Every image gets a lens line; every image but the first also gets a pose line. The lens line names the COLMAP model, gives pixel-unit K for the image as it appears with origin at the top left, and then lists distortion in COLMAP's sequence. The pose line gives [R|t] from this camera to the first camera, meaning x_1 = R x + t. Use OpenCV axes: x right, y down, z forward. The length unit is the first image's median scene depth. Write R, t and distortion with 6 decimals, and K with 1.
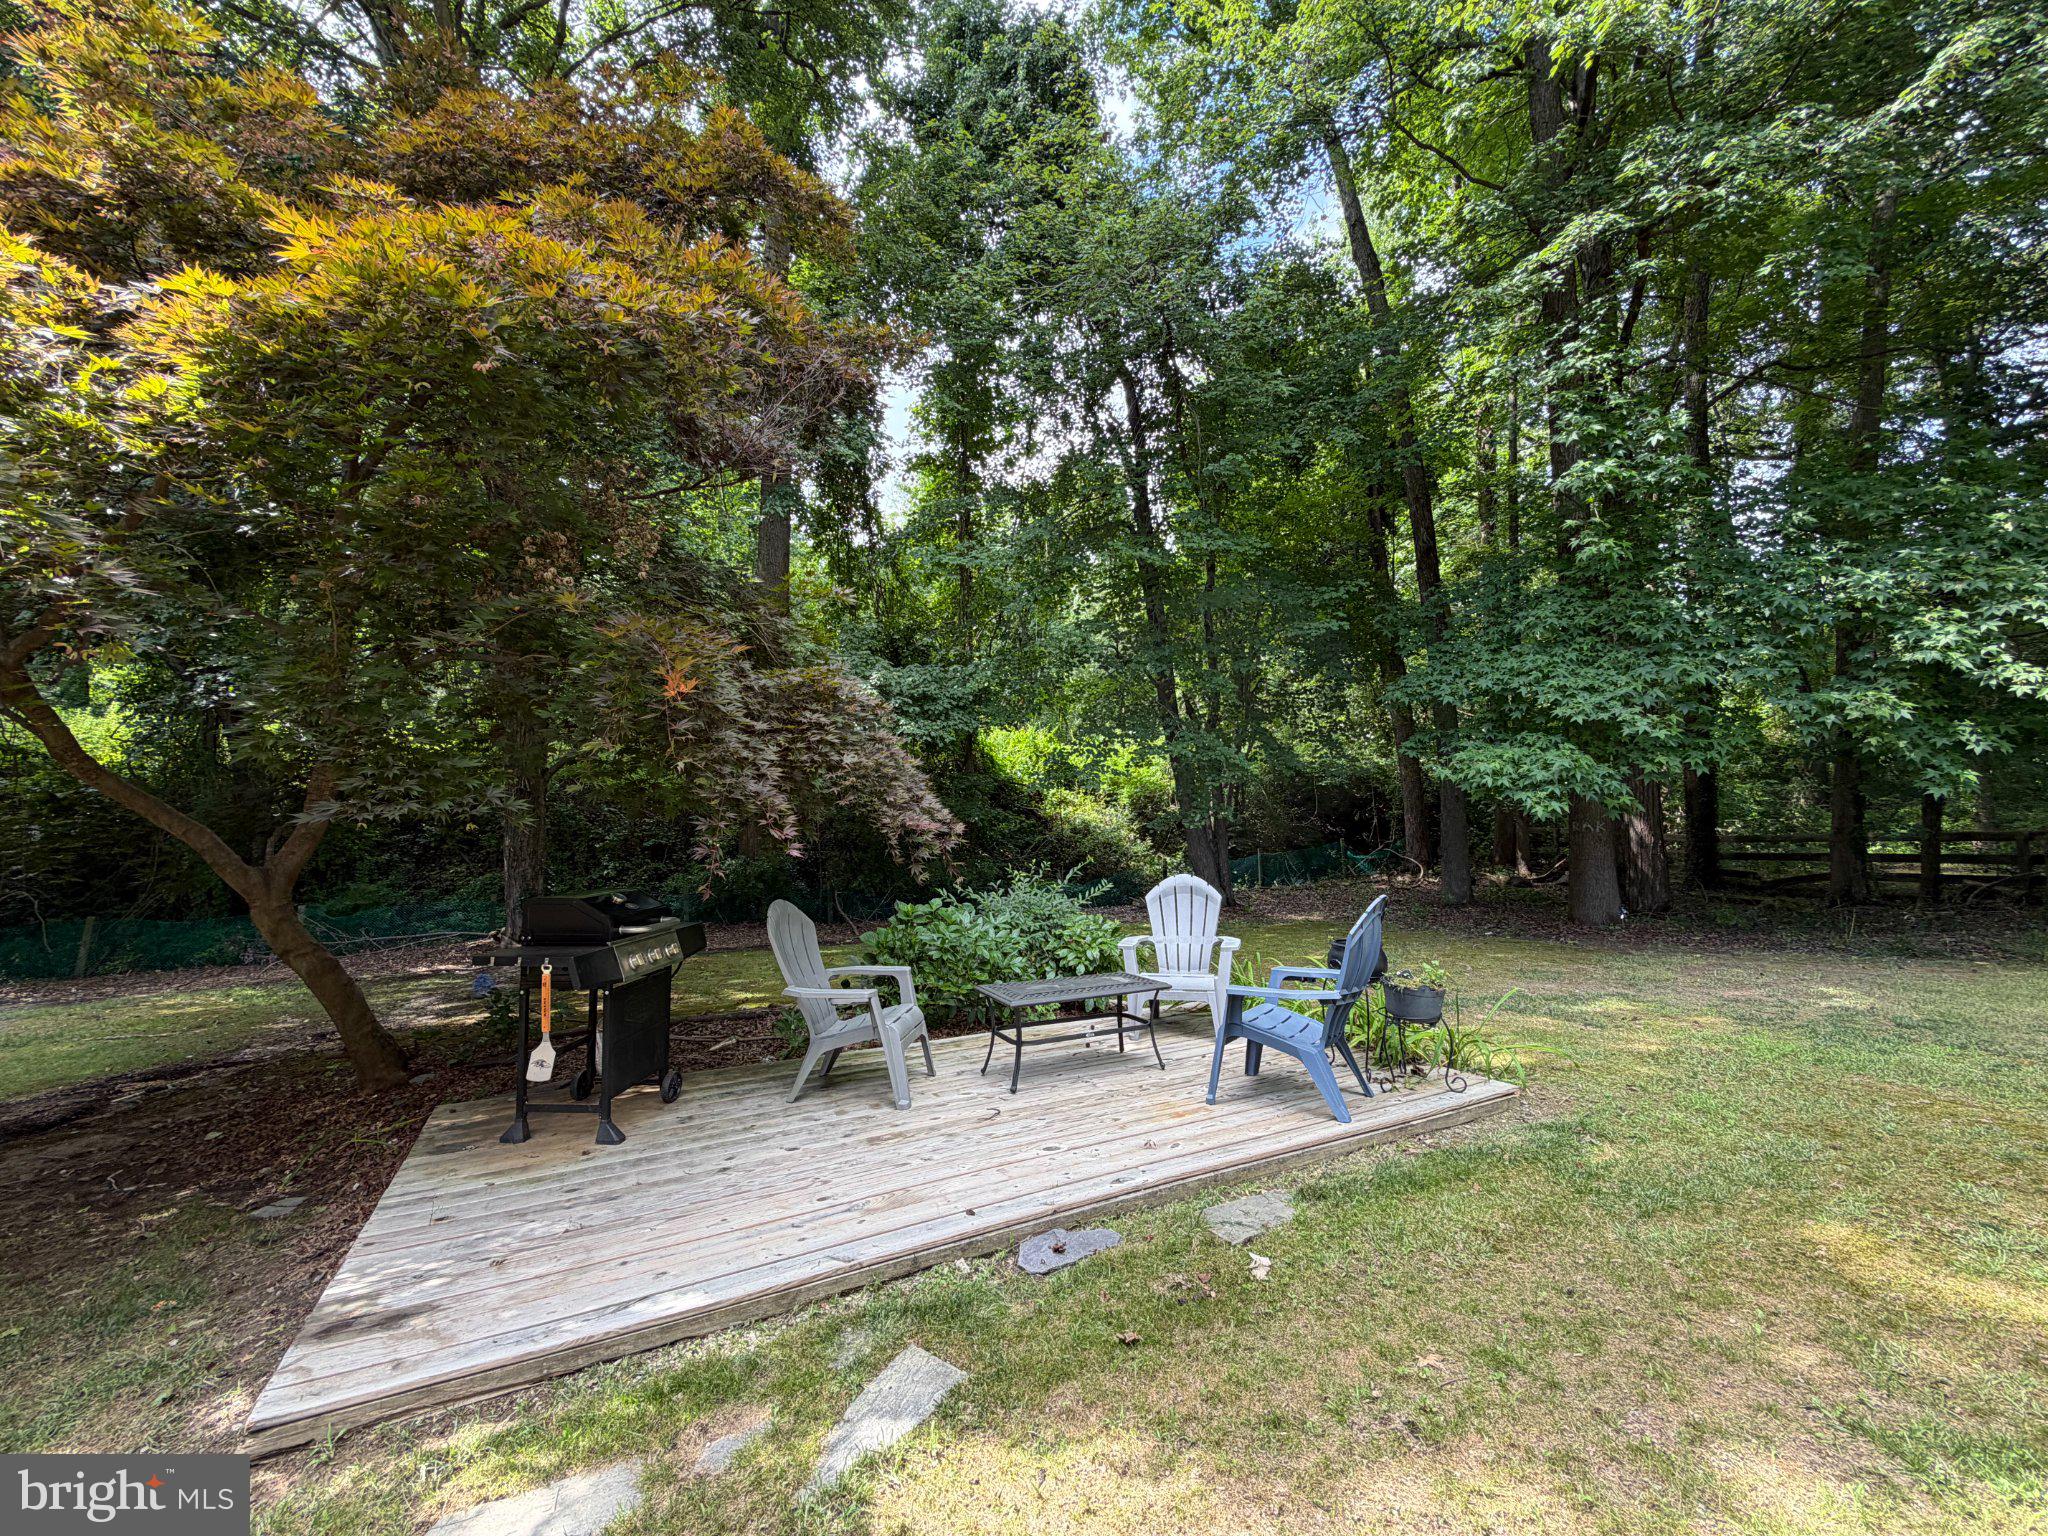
lens RADIAL K [[808.7, 0, 1027.9], [0, 808.7, 773.7], [0, 0, 1]] dist [-0.003497, 0.001543]
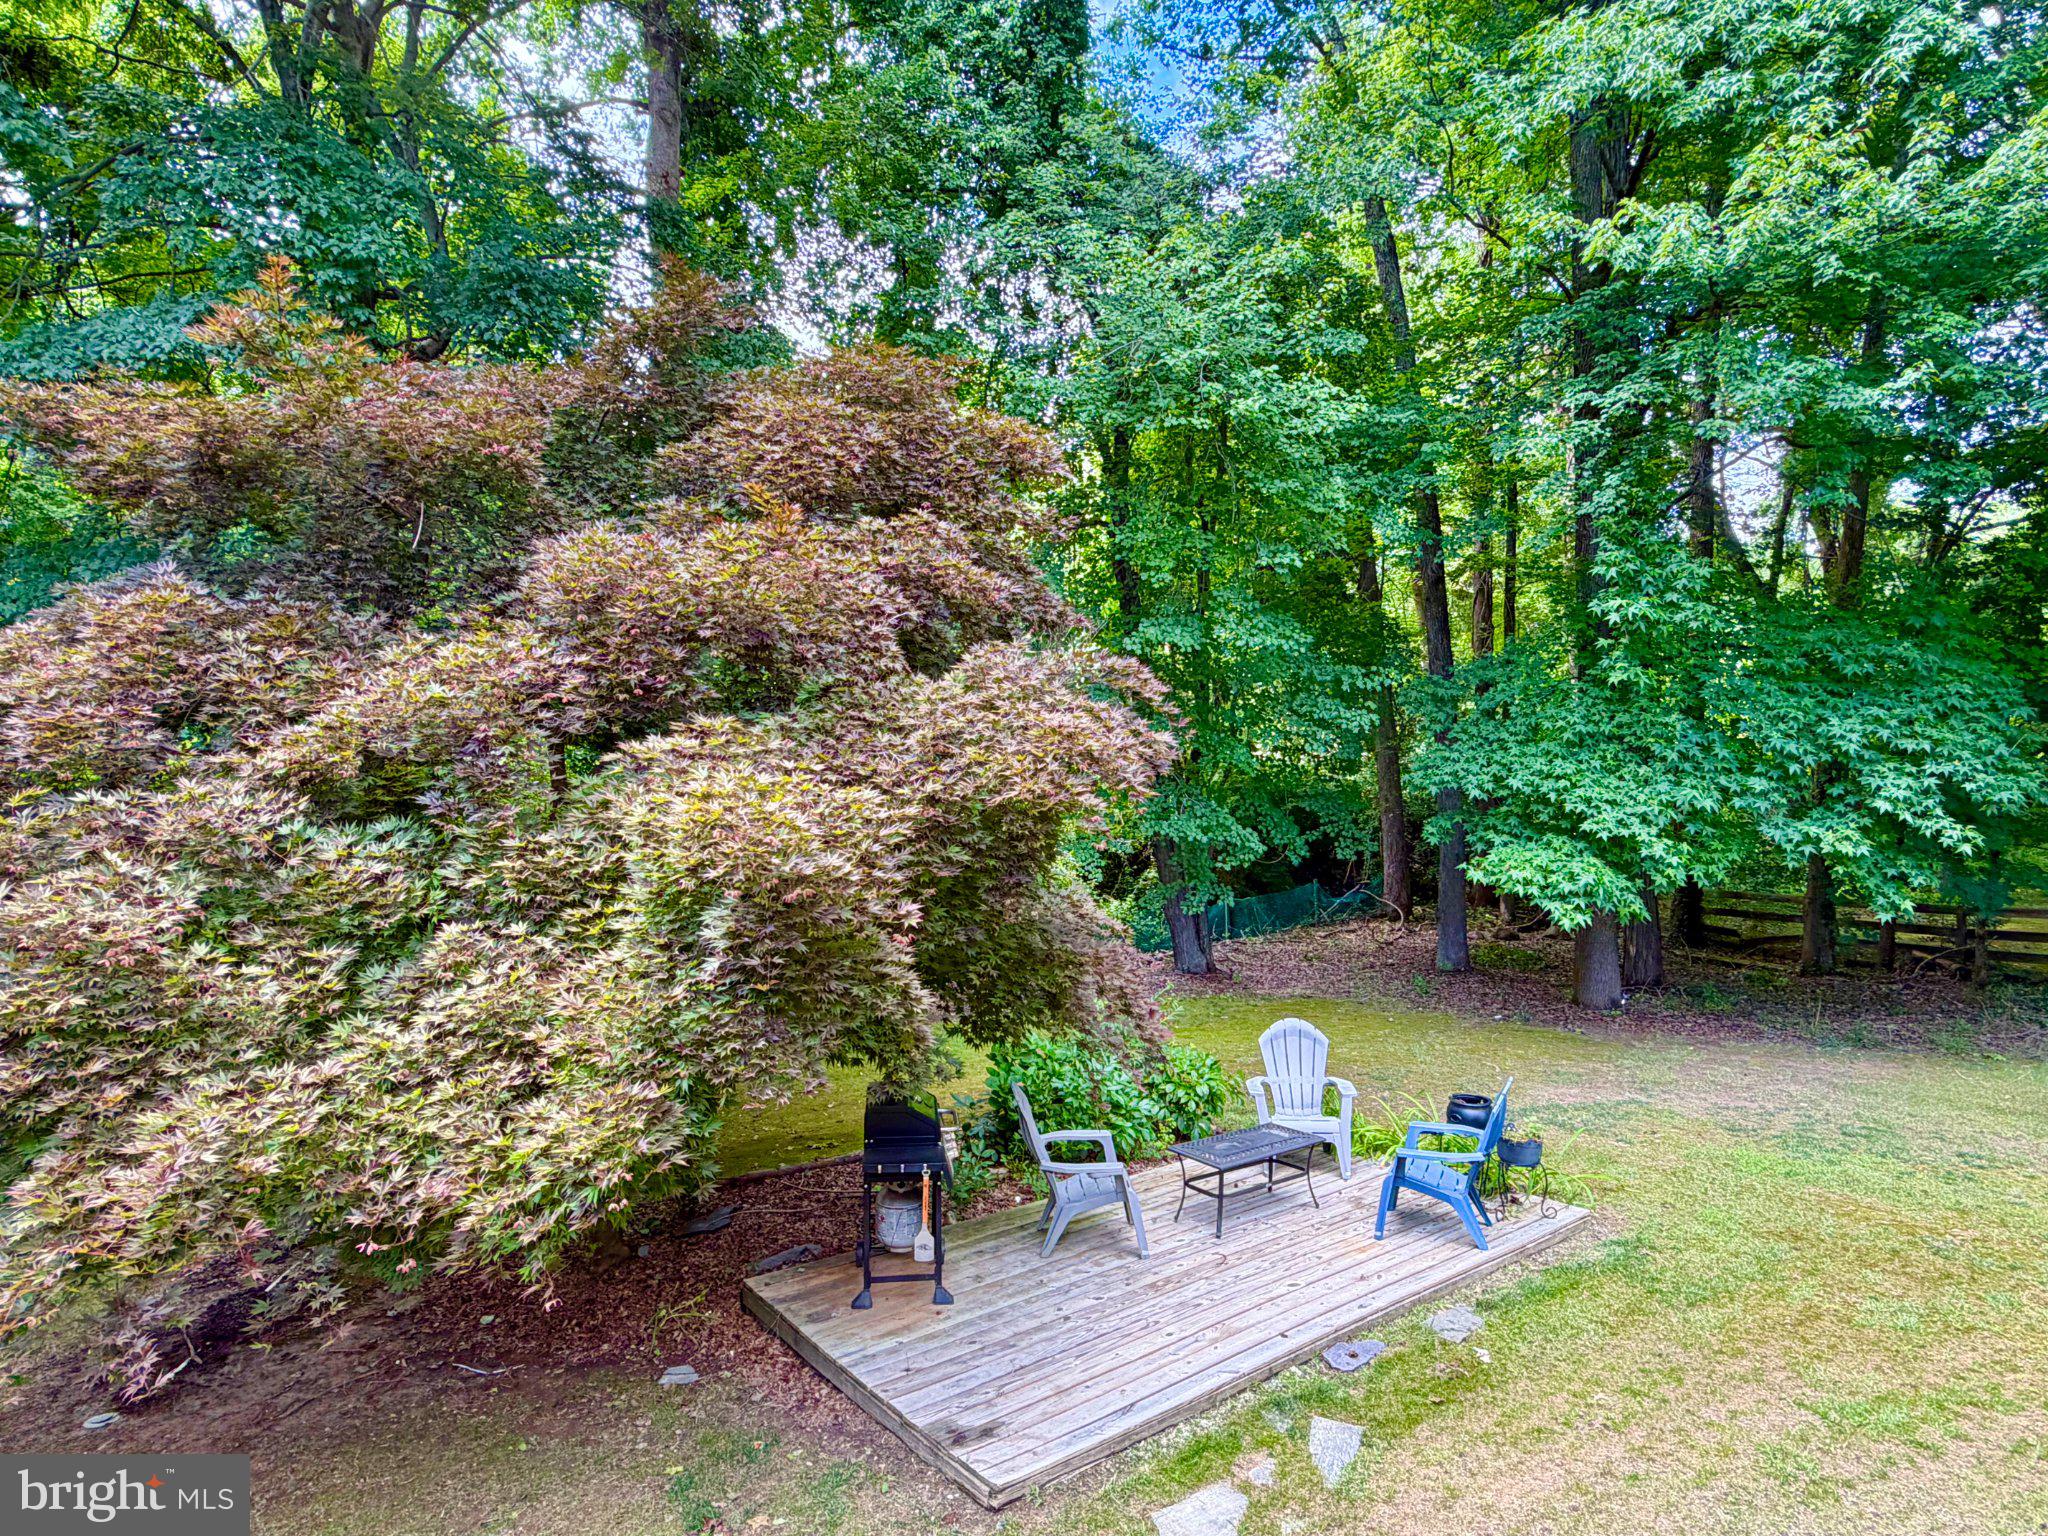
lens RADIAL K [[1143.1, 0, 1019.7], [0, 1143.1, 765.6], [0, 0, 1]] dist [-0.000811, 0.000812]
pose [[0.983667, 0.013982, 0.179454, -0.559052], [-0.021845, 0.998882, 0.041917, -0.339237], [-0.178667, -0.045153, 0.982873, -0.542350]]
